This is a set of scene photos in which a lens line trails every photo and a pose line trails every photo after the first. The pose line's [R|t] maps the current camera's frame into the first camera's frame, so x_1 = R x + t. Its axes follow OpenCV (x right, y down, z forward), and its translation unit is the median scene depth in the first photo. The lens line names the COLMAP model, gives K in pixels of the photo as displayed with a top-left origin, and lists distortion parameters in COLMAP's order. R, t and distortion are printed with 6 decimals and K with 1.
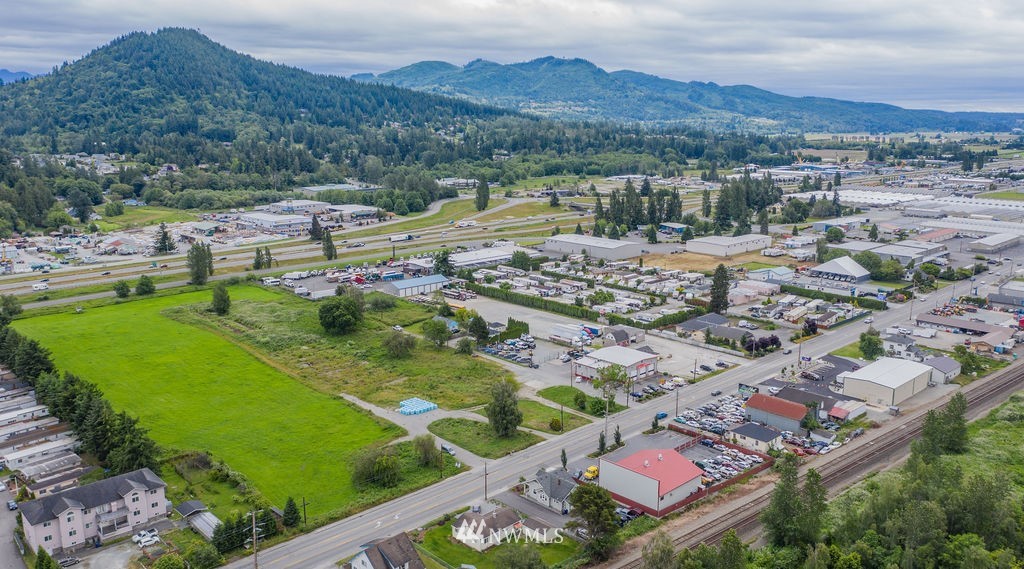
lens RADIAL K [[814.7, 0, 512.0], [0, 814.7, 284.5], [0, 0, 1]] dist [0.001304, -0.000072]
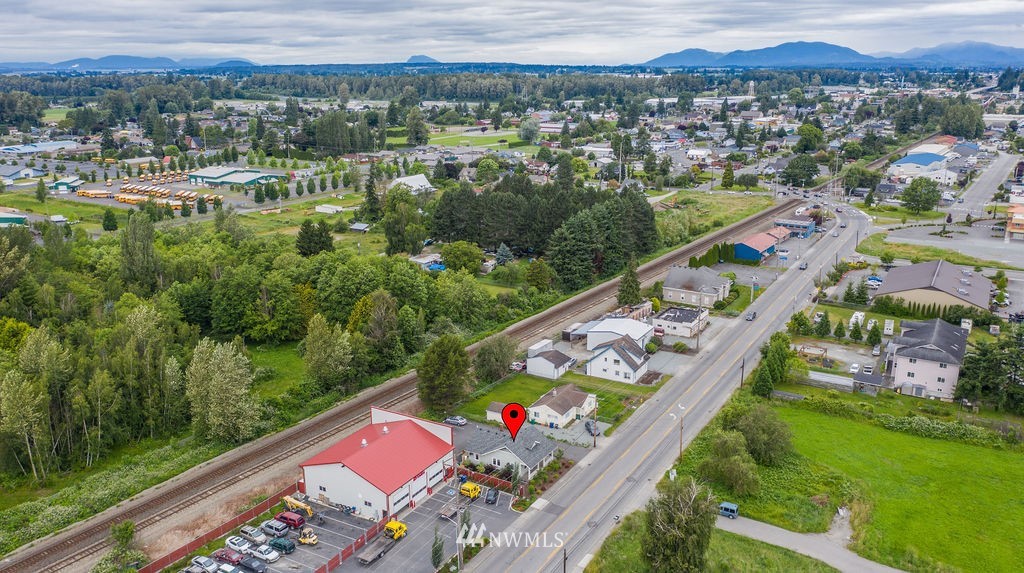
lens RADIAL K [[808.9, 0, 512.0], [0, 808.9, 286.5], [0, 0, 1]] dist [0.001424, 0.002846]
pose [[-0.960431, 0.083906, -0.265578, 0.200290], [-0.048113, 0.889224, 0.454935, -0.182232], [0.274330, 0.449712, -0.850001, 1.339944]]
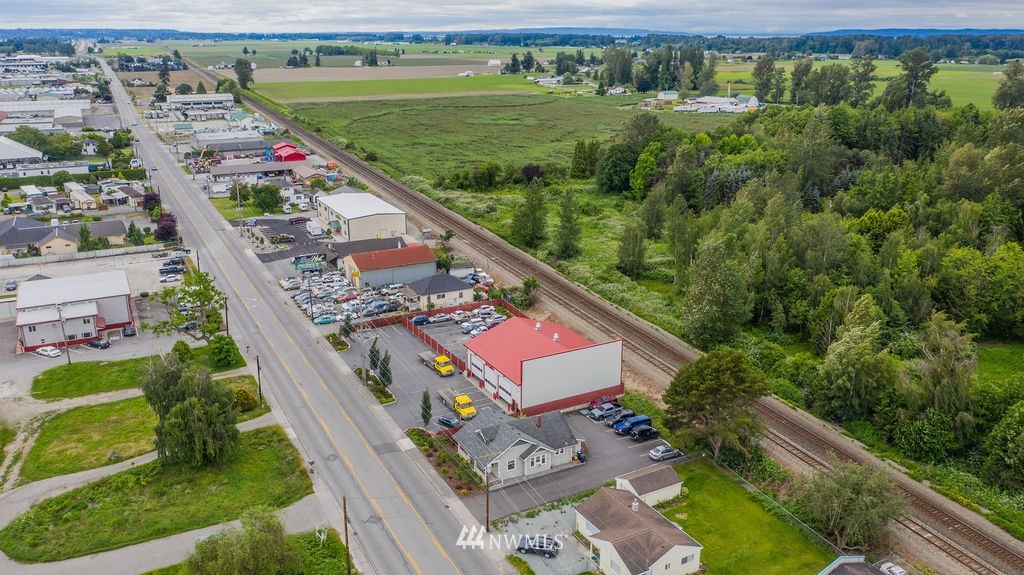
lens RADIAL K [[808.9, 0, 512.0], [0, 808.9, 287.5], [0, 0, 1]] dist [0.001424, 0.002846]
pose [[0.260897, -0.288371, 0.921290, -0.354738], [0.197616, 0.950086, 0.241422, 0.019591], [-0.944924, 0.119076, 0.304861, 0.714701]]
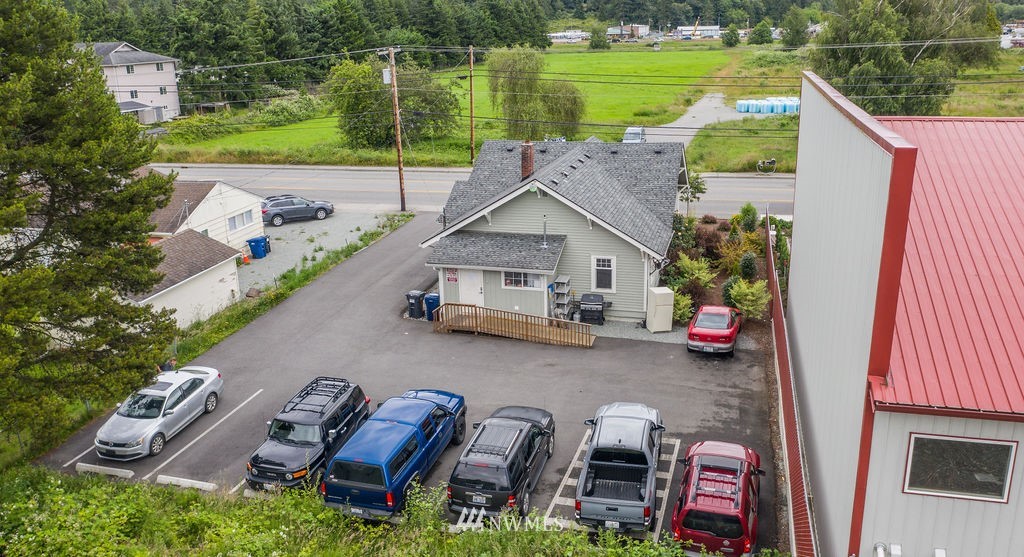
lens RADIAL K [[825.9, 0, 512.0], [0, 825.9, 278.5], [0, 0, 1]] dist [-0.027711, -0.000433]
pose [[0.521331, 0.244913, -0.817454, 0.175890], [-0.155652, 0.969152, 0.191095, 0.195965], [0.839039, 0.027615, 0.543370, 0.764473]]
